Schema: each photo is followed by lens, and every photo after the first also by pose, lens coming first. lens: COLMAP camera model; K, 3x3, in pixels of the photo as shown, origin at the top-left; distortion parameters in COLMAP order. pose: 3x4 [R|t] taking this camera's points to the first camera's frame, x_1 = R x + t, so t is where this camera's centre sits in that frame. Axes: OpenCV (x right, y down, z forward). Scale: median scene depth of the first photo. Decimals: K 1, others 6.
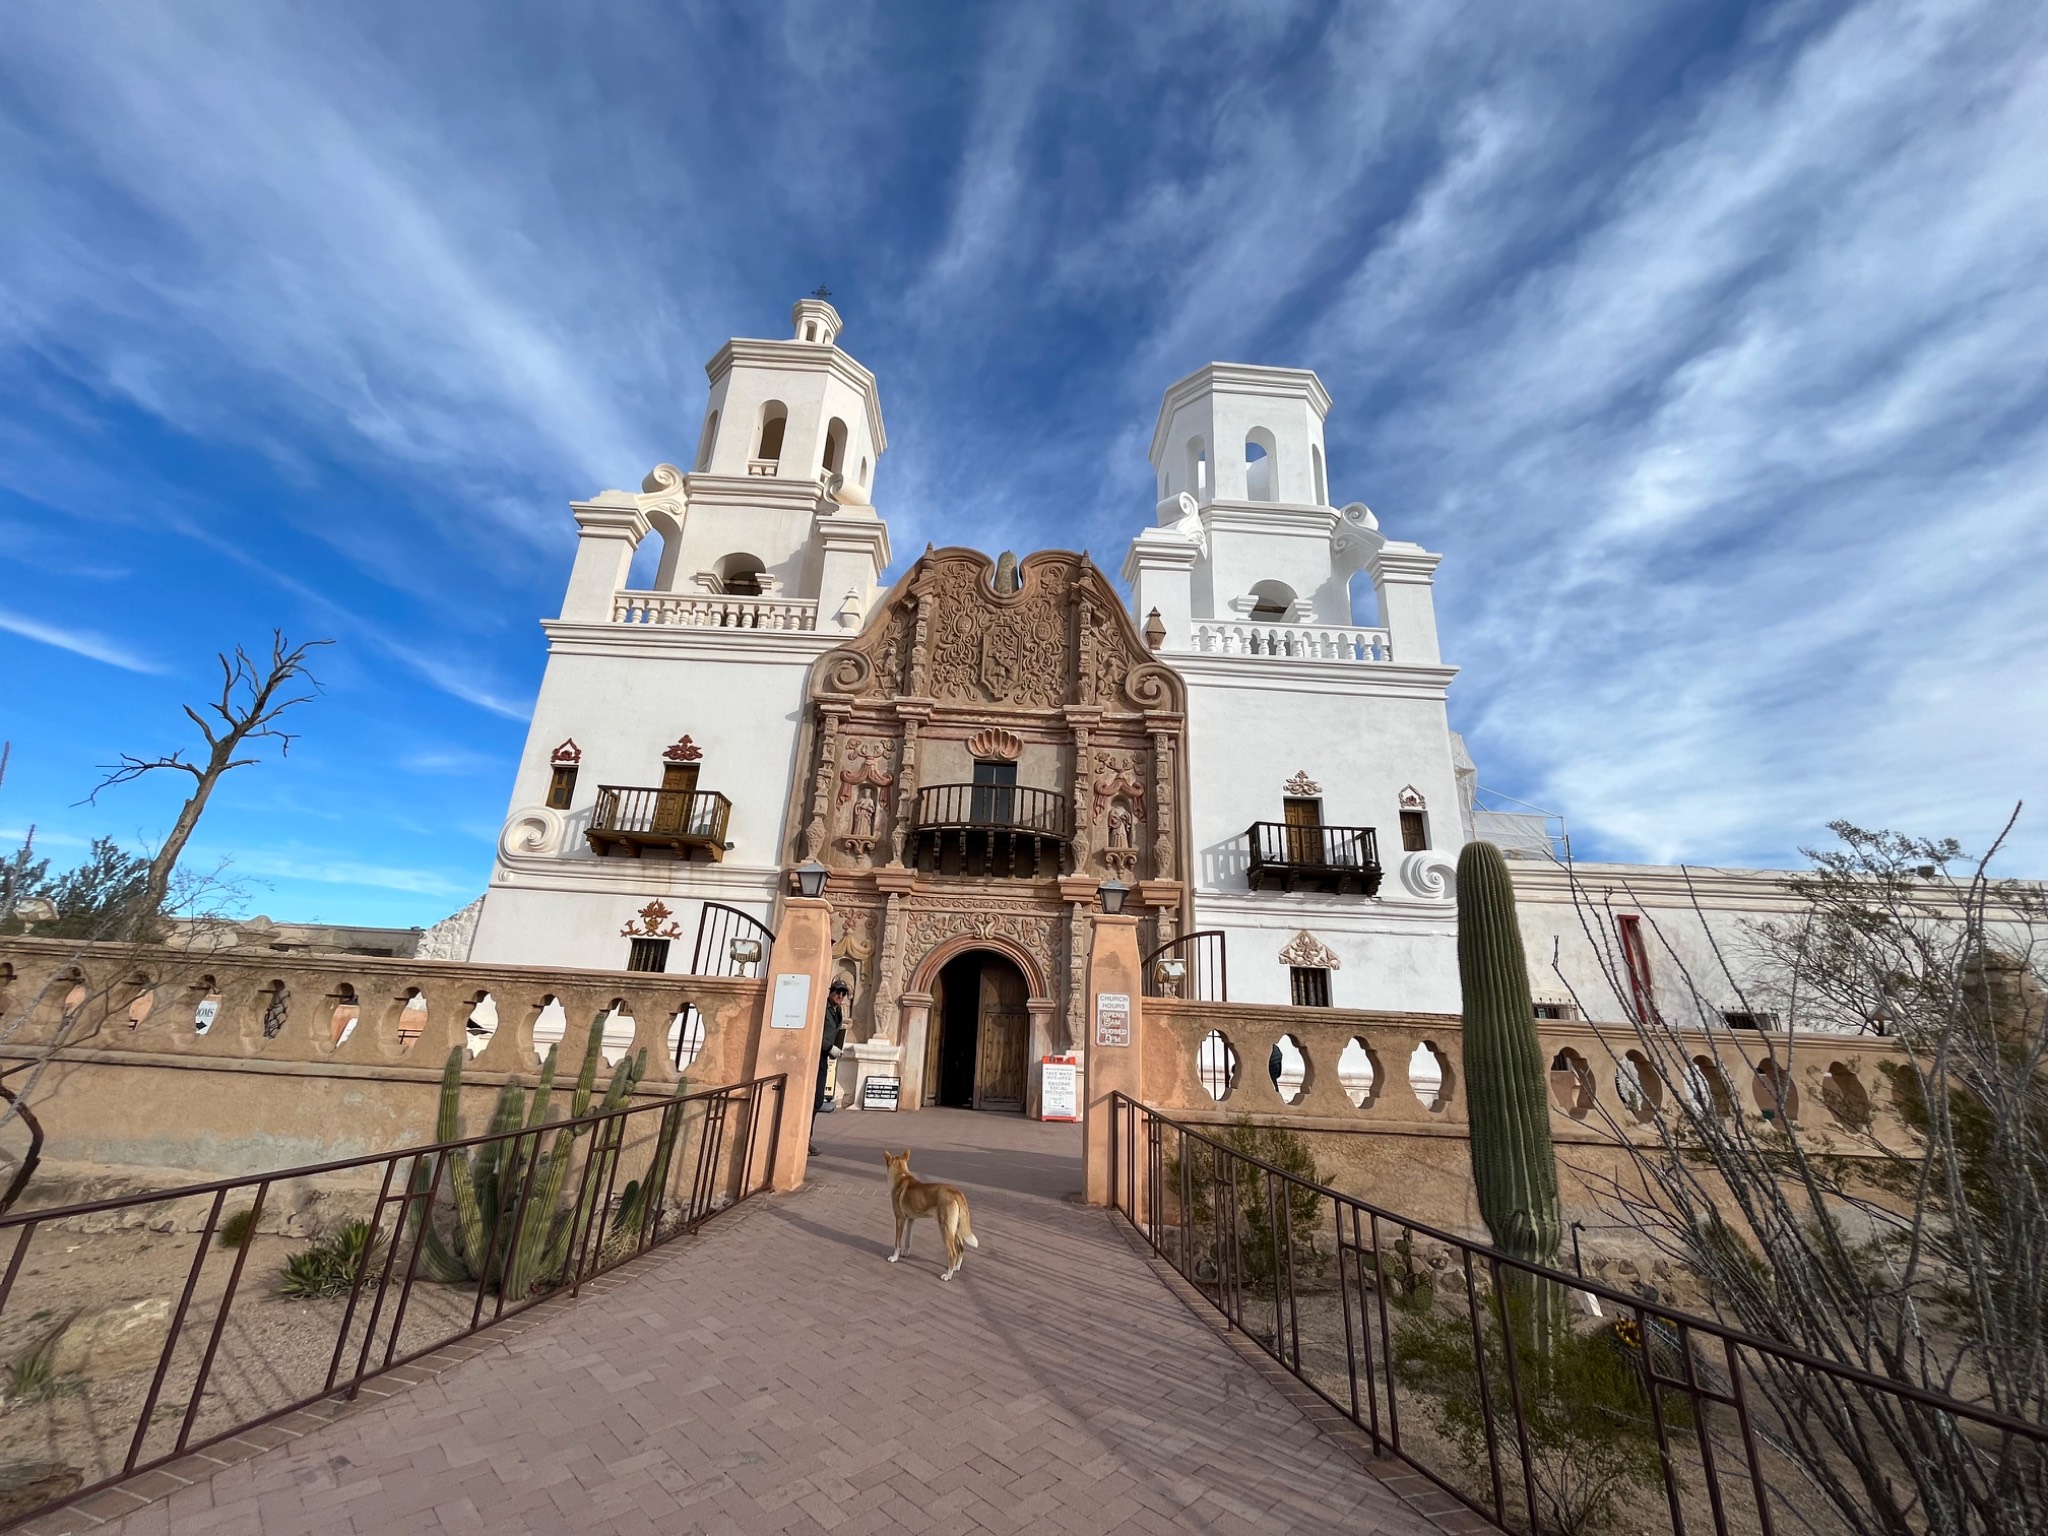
lens RADIAL K [[820.1, 0, 1014.5], [0, 820.1, 756.8], [0, 0, 1]] dist [-0.000282, -0.000274]
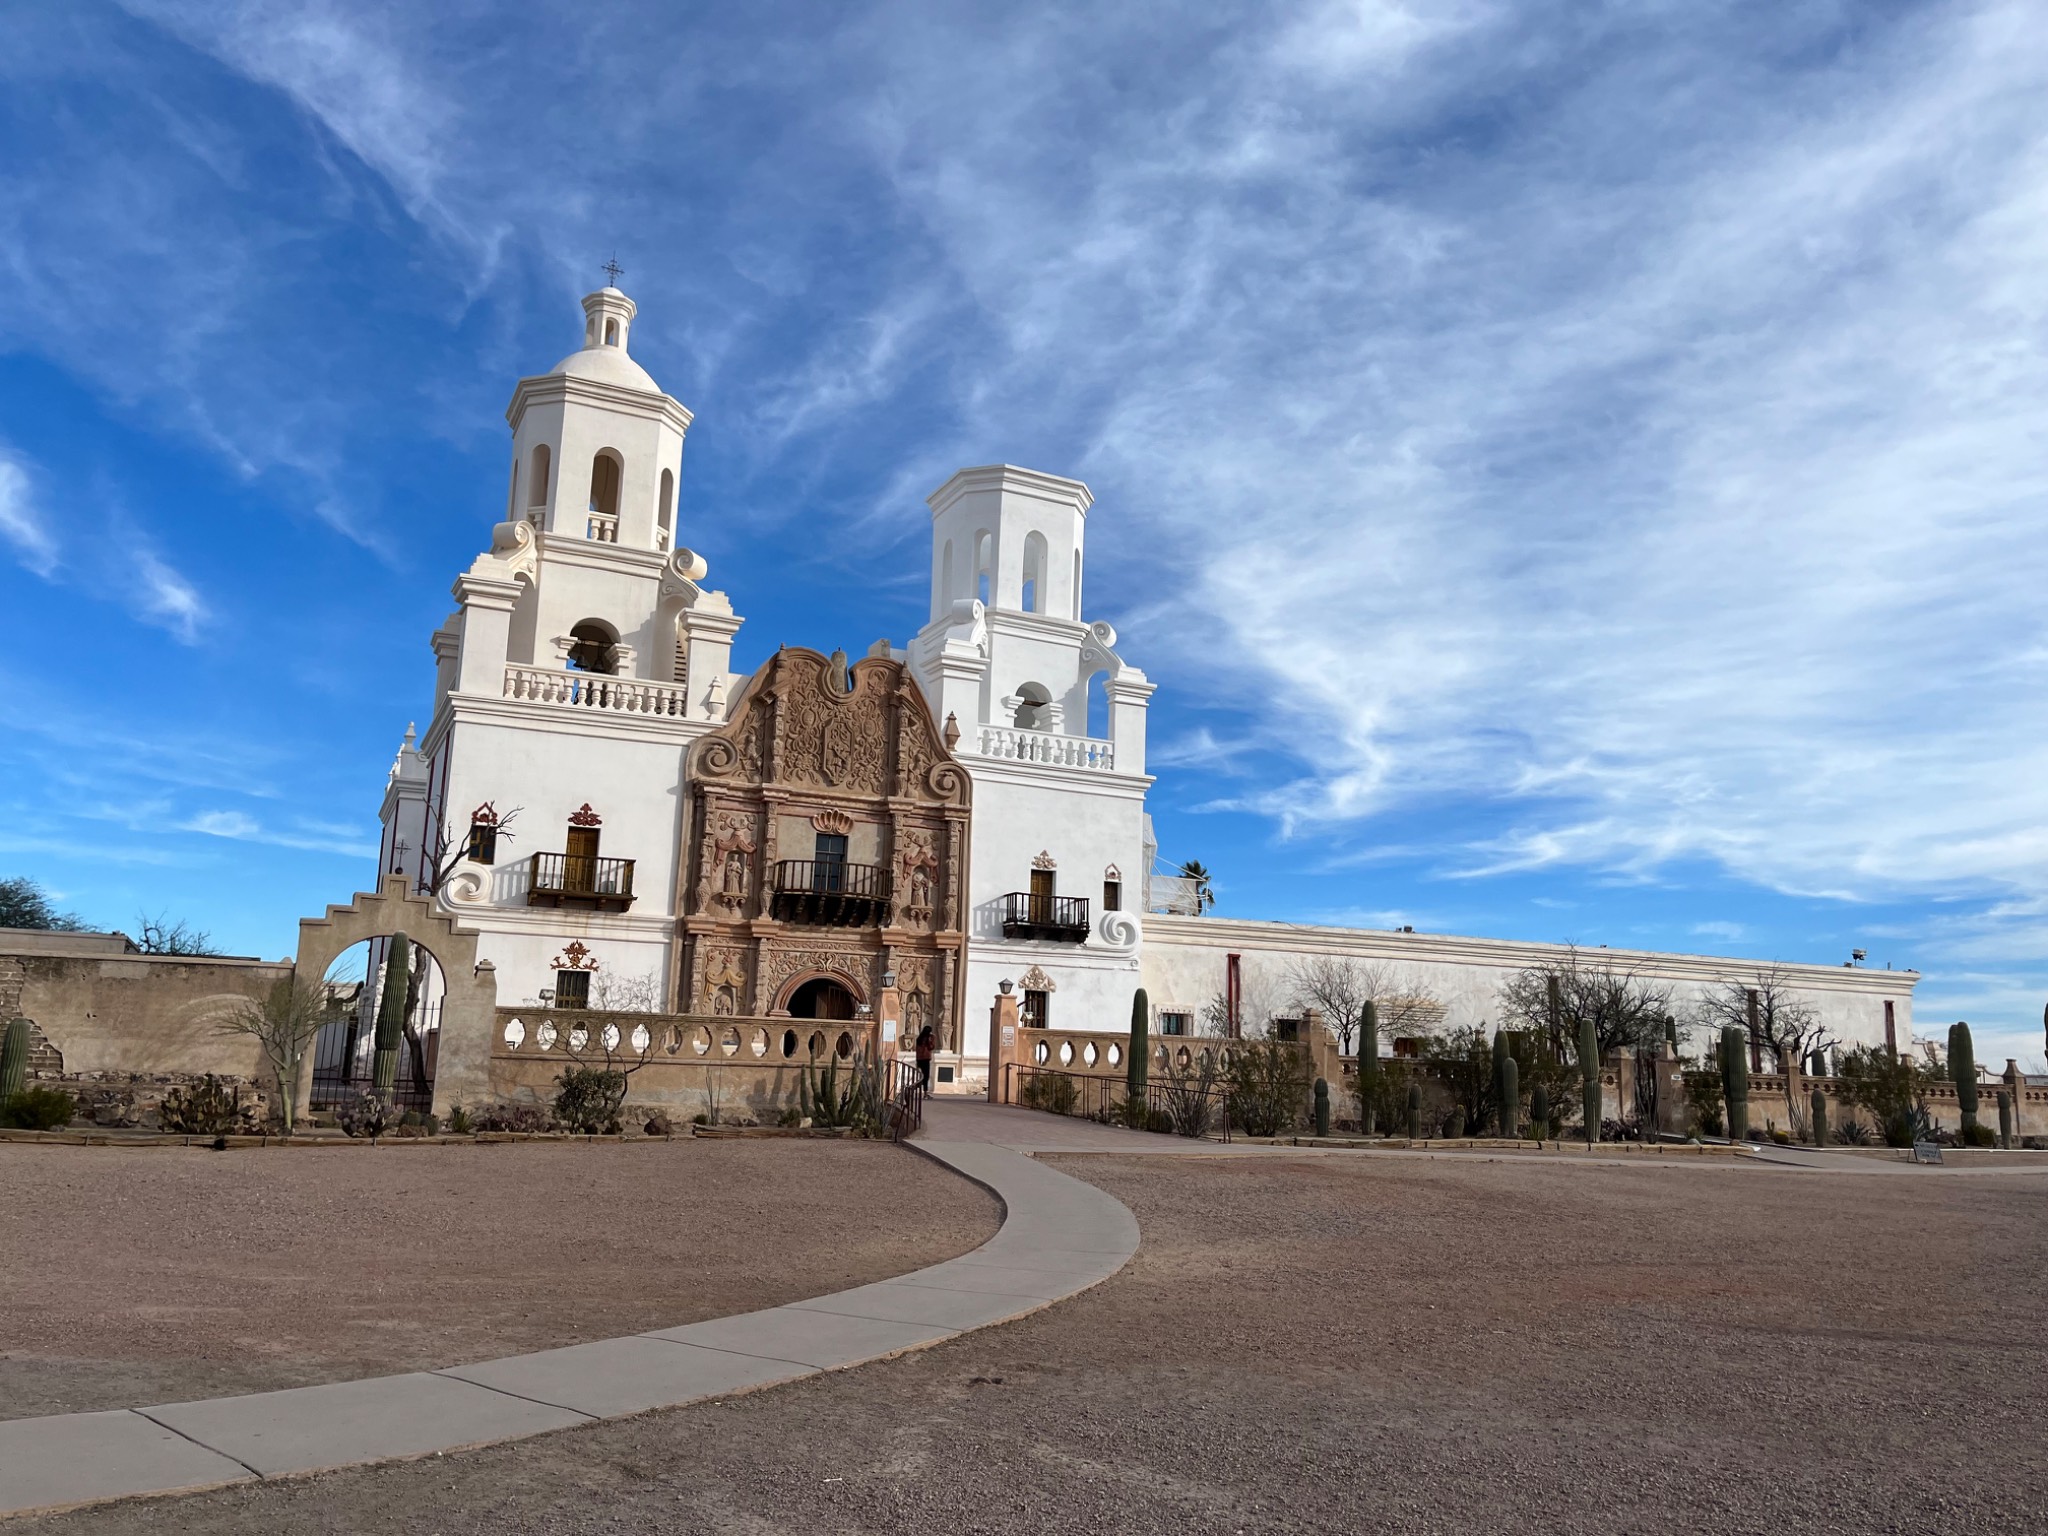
lens RADIAL K [[1521.3, 0, 1017.6], [0, 1521.3, 776.9], [0, 0, 1]] dist [0.075607, -0.082673]
pose [[0.913136, 0.055806, 0.403818, -0.739575], [-0.123812, 0.981758, 0.144297, -0.473035], [-0.388399, -0.181760, 0.903388, -1.284916]]
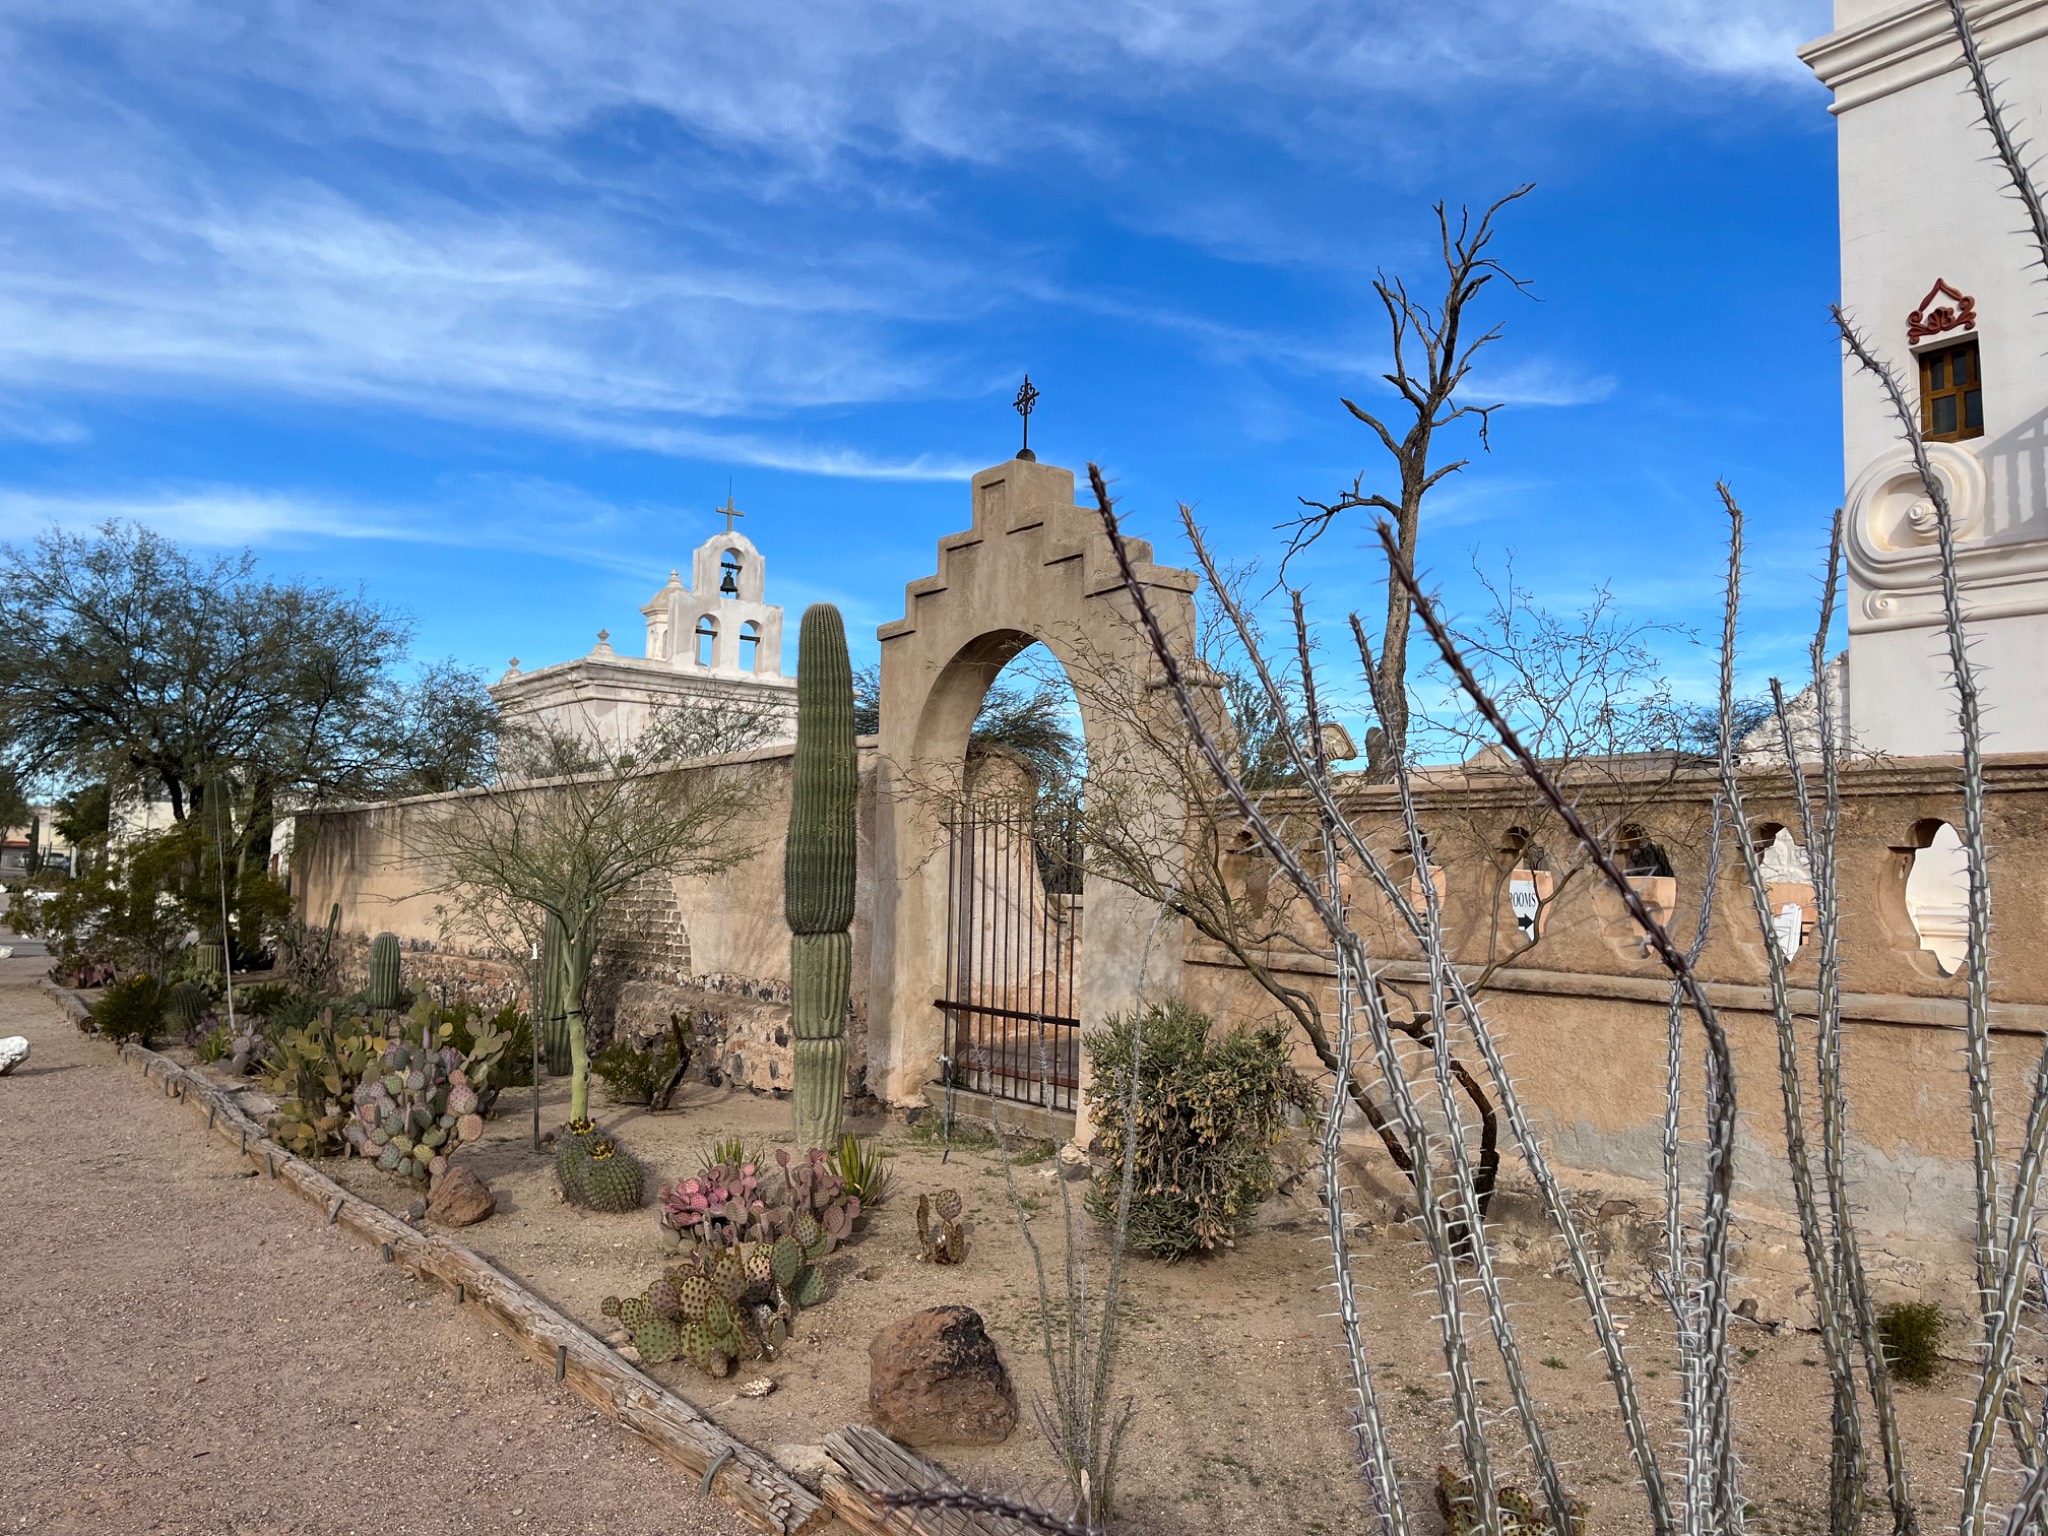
lens RADIAL K [[1521.3, 0, 1017.6], [0, 1521.3, 776.9], [0, 0, 1]] dist [0.075607, -0.082673]
pose [[0.576237, -0.098596, -0.811313, -0.184759], [0.281835, 0.955777, 0.084021, 0.023230], [0.767150, -0.277073, 0.578542, 0.077453]]
